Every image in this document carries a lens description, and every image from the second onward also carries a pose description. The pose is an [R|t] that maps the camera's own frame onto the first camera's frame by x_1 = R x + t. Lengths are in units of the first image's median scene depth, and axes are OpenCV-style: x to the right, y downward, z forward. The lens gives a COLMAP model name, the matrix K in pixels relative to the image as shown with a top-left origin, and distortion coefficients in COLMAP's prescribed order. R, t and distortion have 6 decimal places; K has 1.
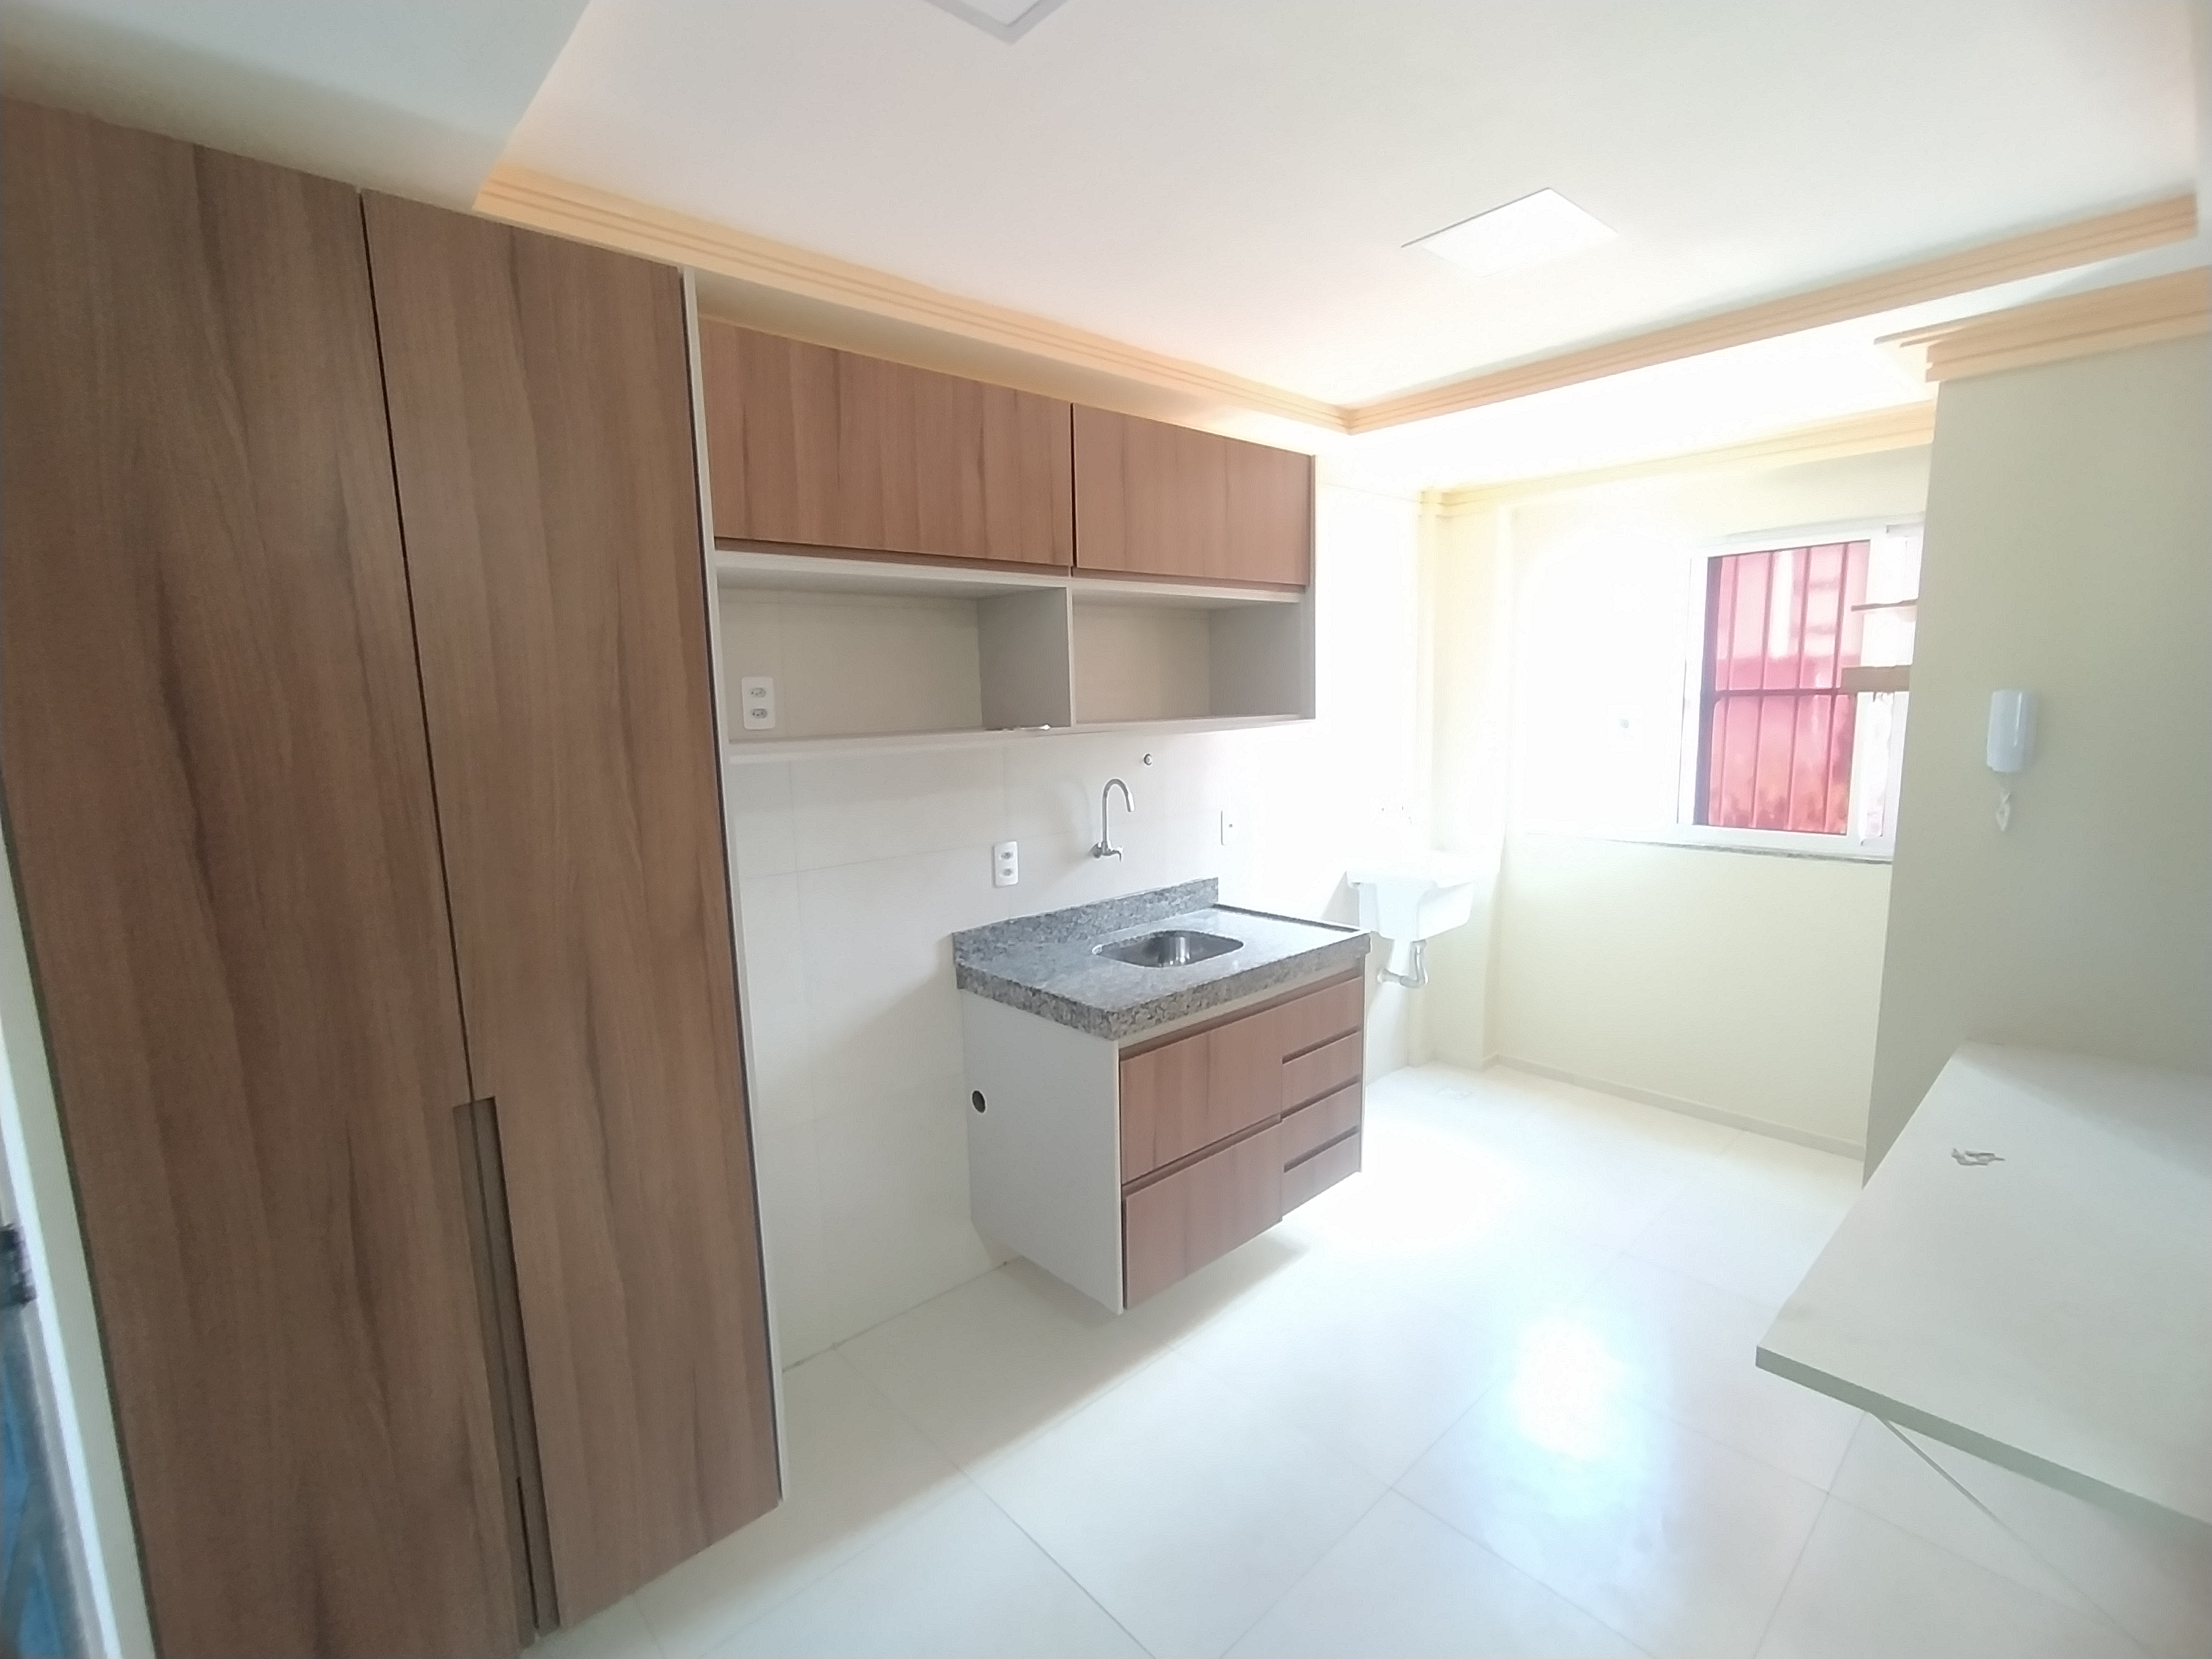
lens RADIAL K [[999.0, 0, 1106.0], [0, 999.0, 829.5], [0, 0, 1]] dist [-0.002383, -0.000476]
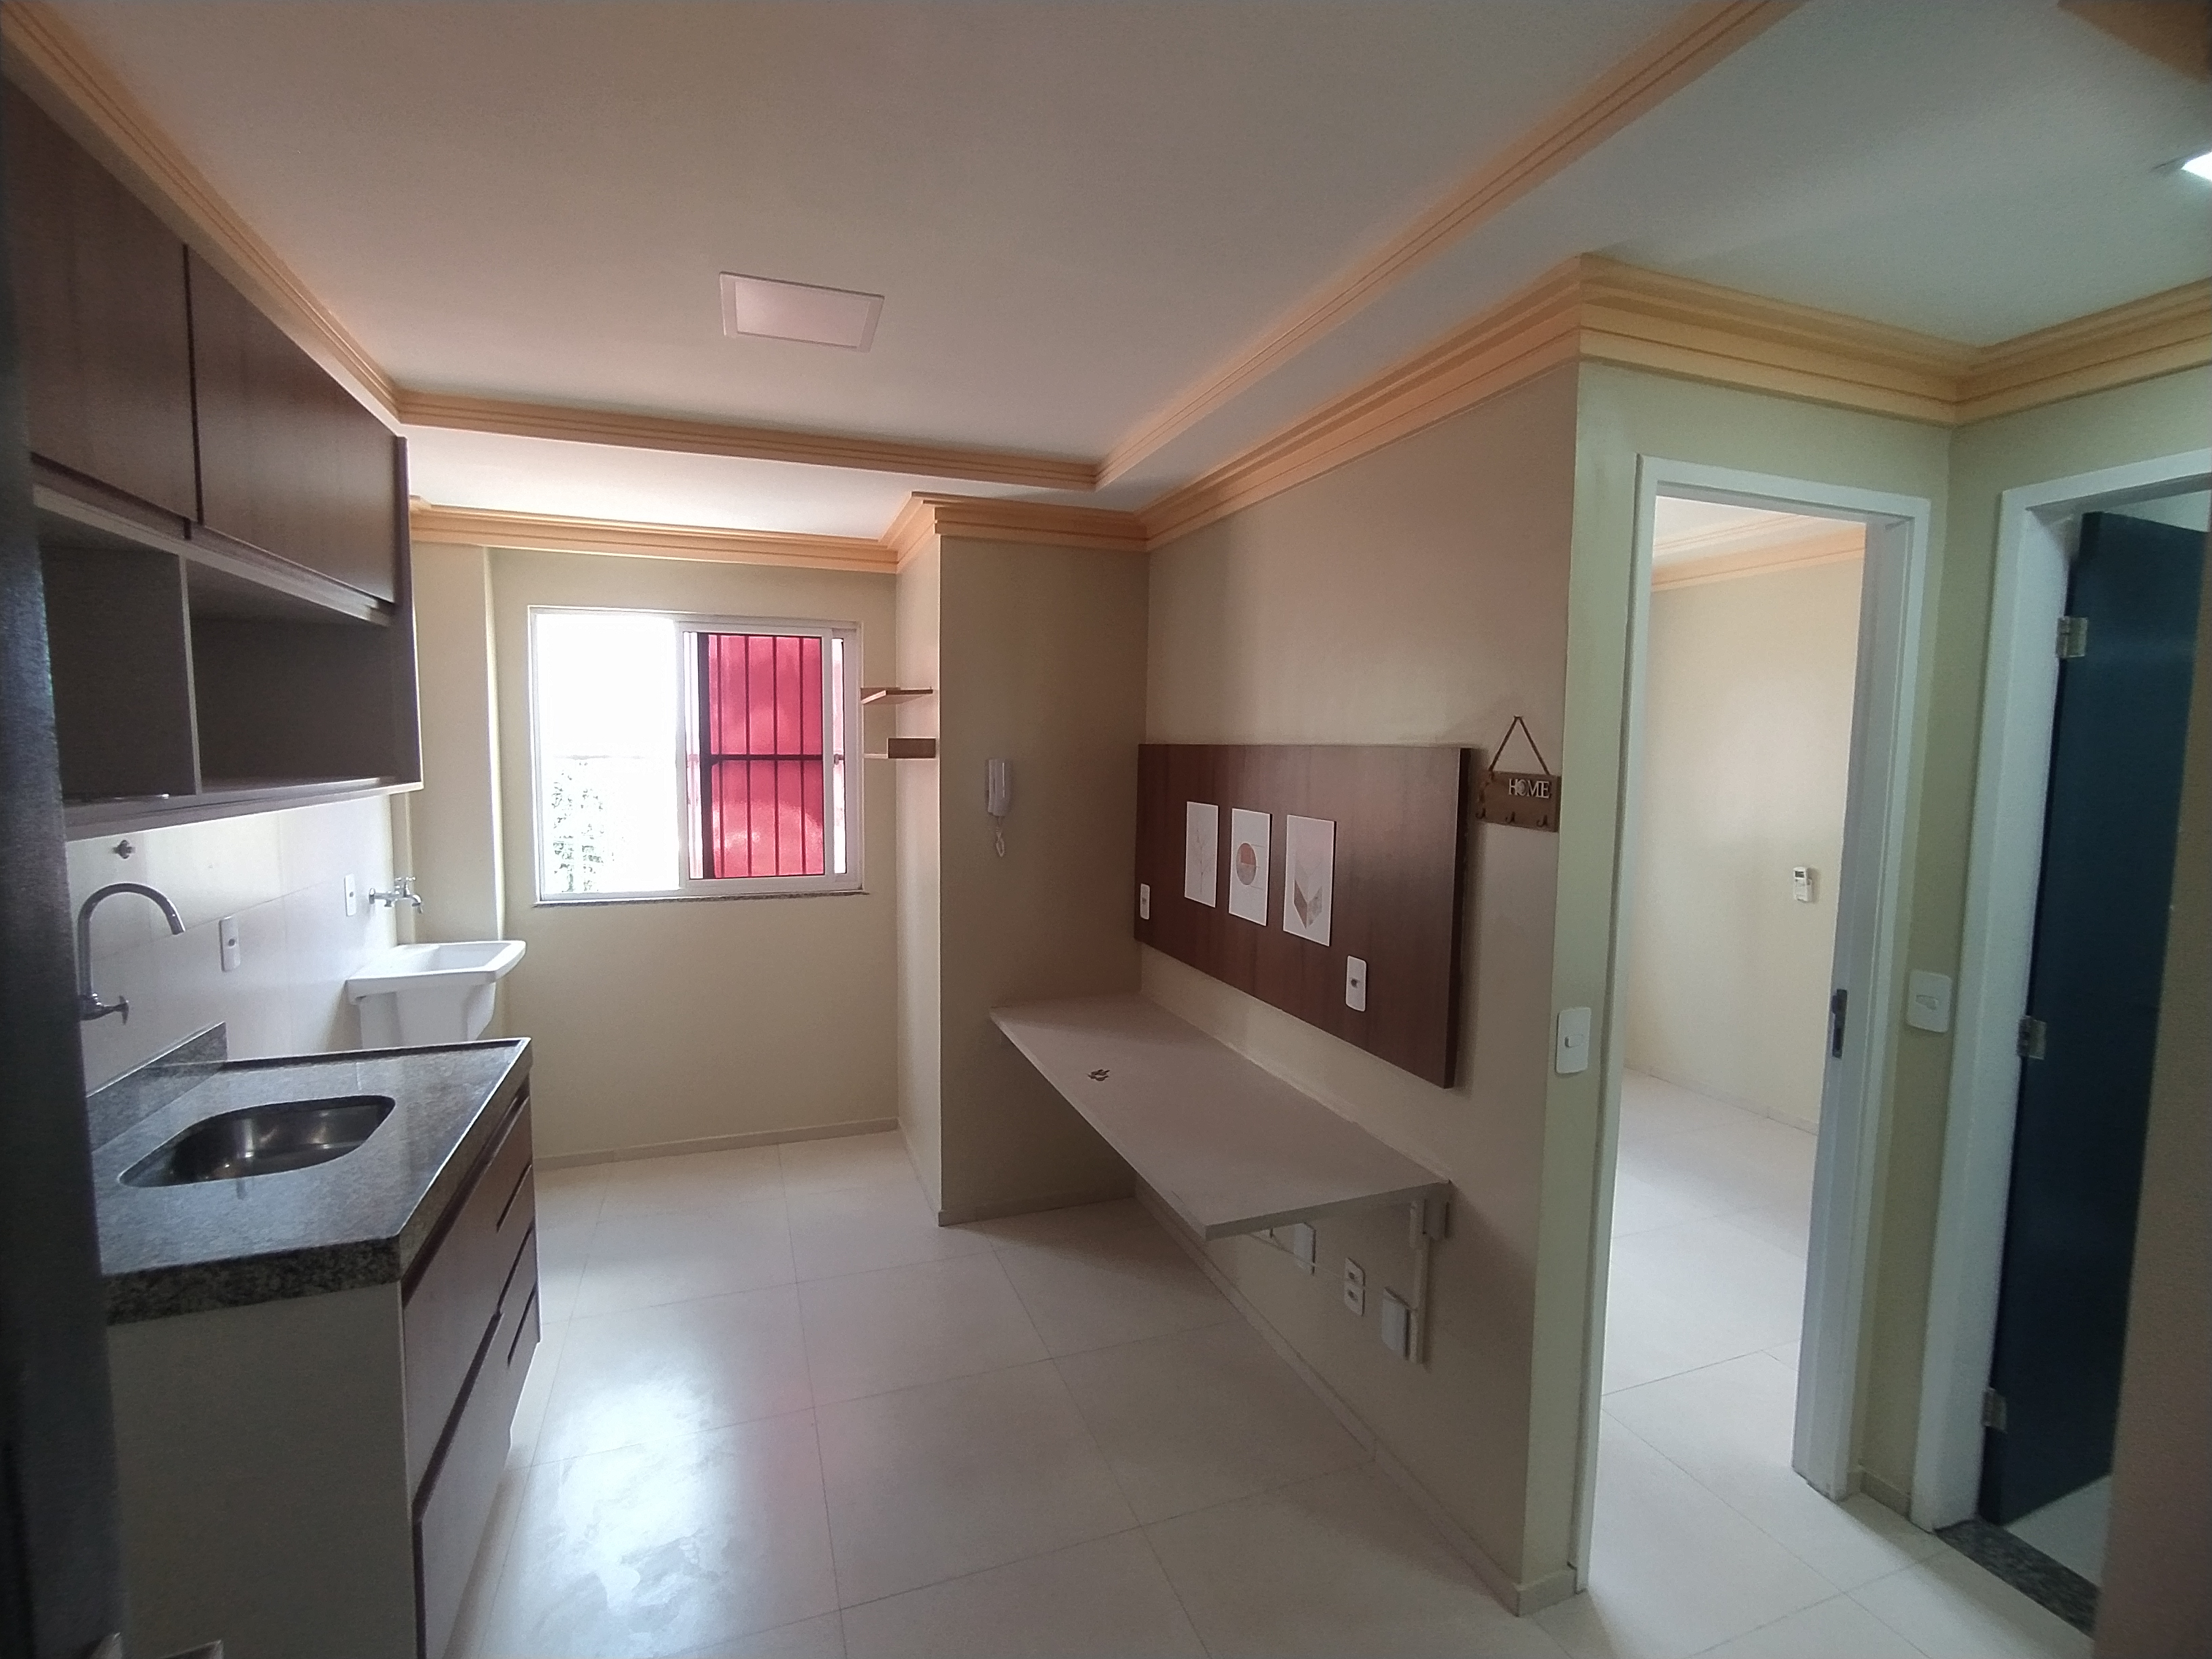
lens RADIAL K [[999.0, 0, 1106.0], [0, 999.0, 829.5], [0, 0, 1]] dist [-0.002383, -0.000476]
pose [[0.388490, -0.048004, 0.920202, -0.300331], [0.106254, 0.994314, 0.007012, -0.024585], [-0.915306, 0.095051, 0.391382, 0.237145]]
